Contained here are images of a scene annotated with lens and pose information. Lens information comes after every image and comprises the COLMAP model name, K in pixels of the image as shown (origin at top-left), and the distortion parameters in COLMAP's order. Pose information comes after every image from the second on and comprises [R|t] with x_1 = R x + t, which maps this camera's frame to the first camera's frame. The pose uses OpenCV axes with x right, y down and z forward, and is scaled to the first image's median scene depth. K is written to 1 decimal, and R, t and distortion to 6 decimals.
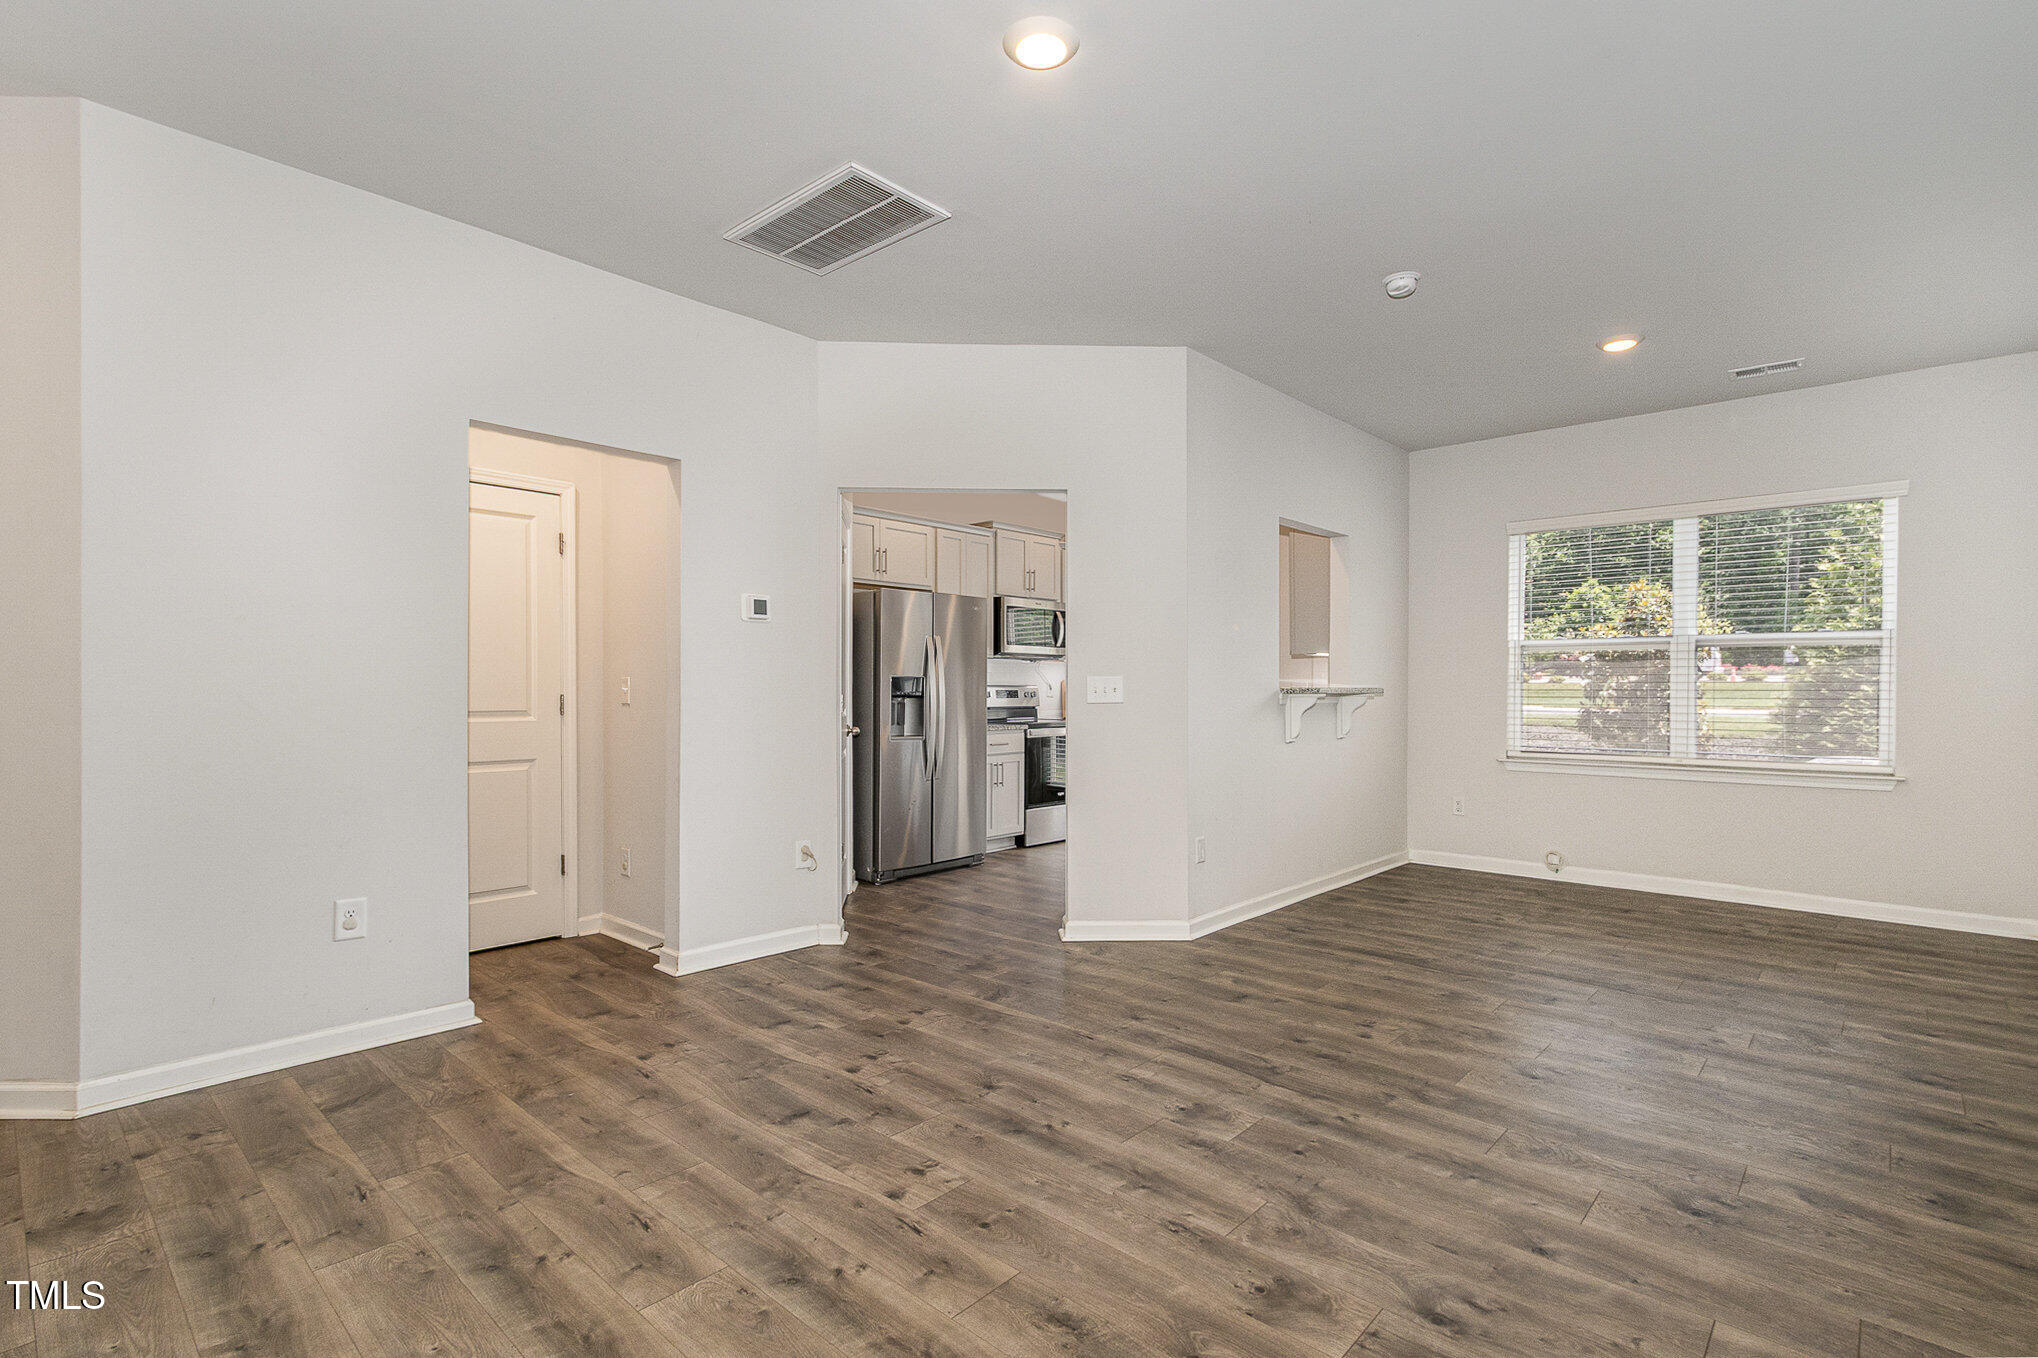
lens RADIAL K [[970.0, 0, 1000.3], [0, 970.0, 687.7], [0, 0, 1]] dist [0.003968, -0.002652]
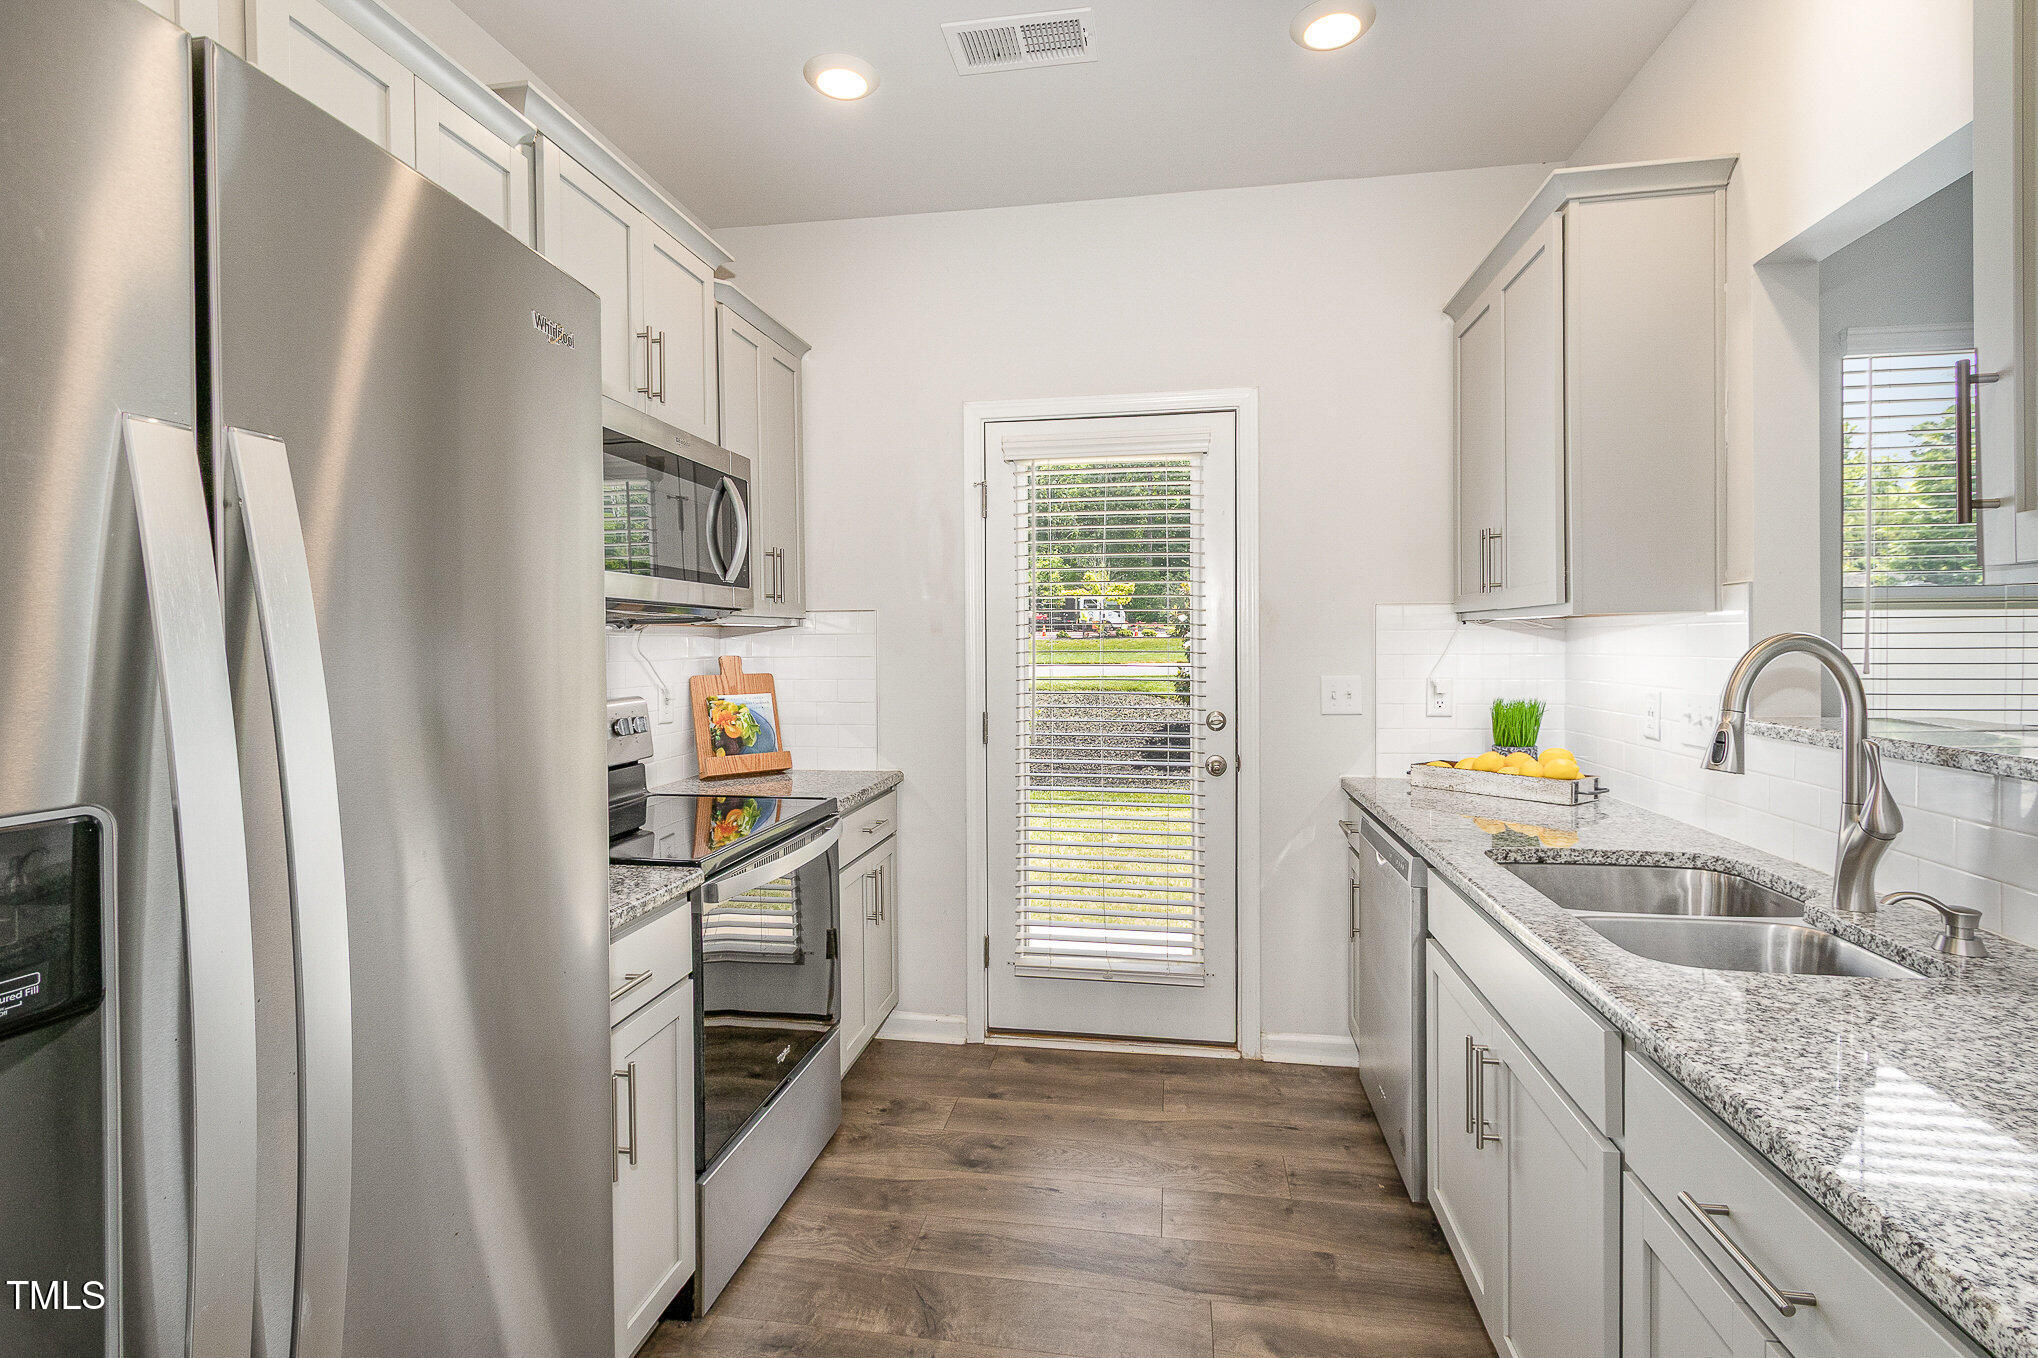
lens RADIAL K [[951.6, 0, 1016.2], [0, 951.6, 668.0], [0, 0, 1]] dist [-0.000099, 0.000096]
pose [[0.827593, -0.023887, 0.560819, -0.099669], [0.008909, 0.999527, 0.029425, -0.051589], [-0.561257, -0.019356, 0.827415, 1.580121]]
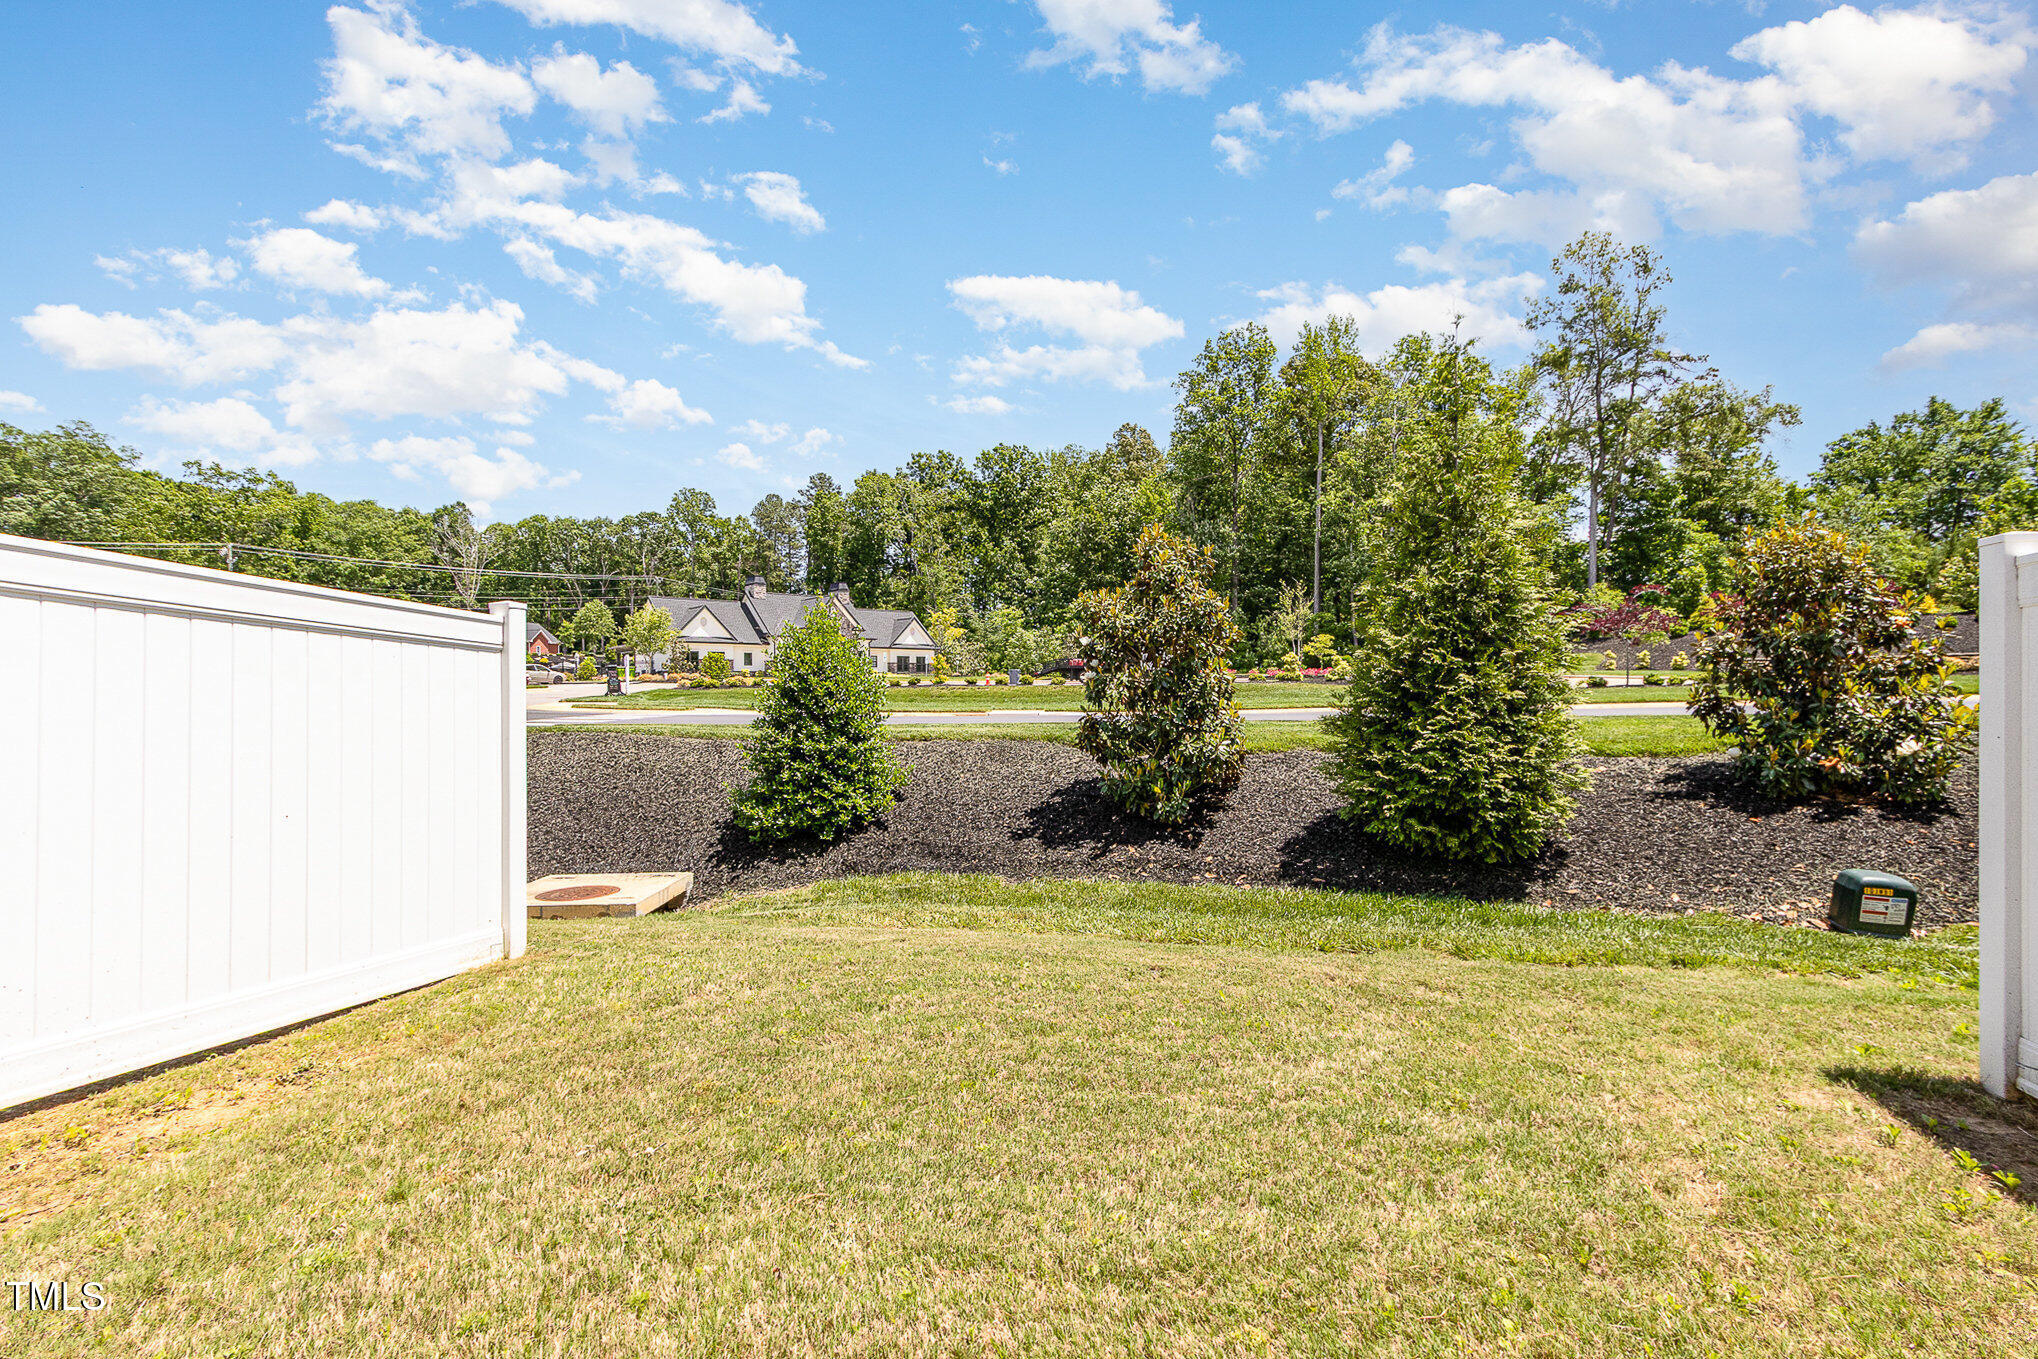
lens RADIAL K [[951.6, 0, 1035.5], [0, 951.6, 681.7], [0, 0, 1]] dist [-0.000099, 0.000096]
pose [[0.881019, -0.003883, 0.473064, 1.194047], [0.010723, 0.999873, -0.011762, 0.022674], [-0.472959, 0.015435, 0.880949, 2.009228]]
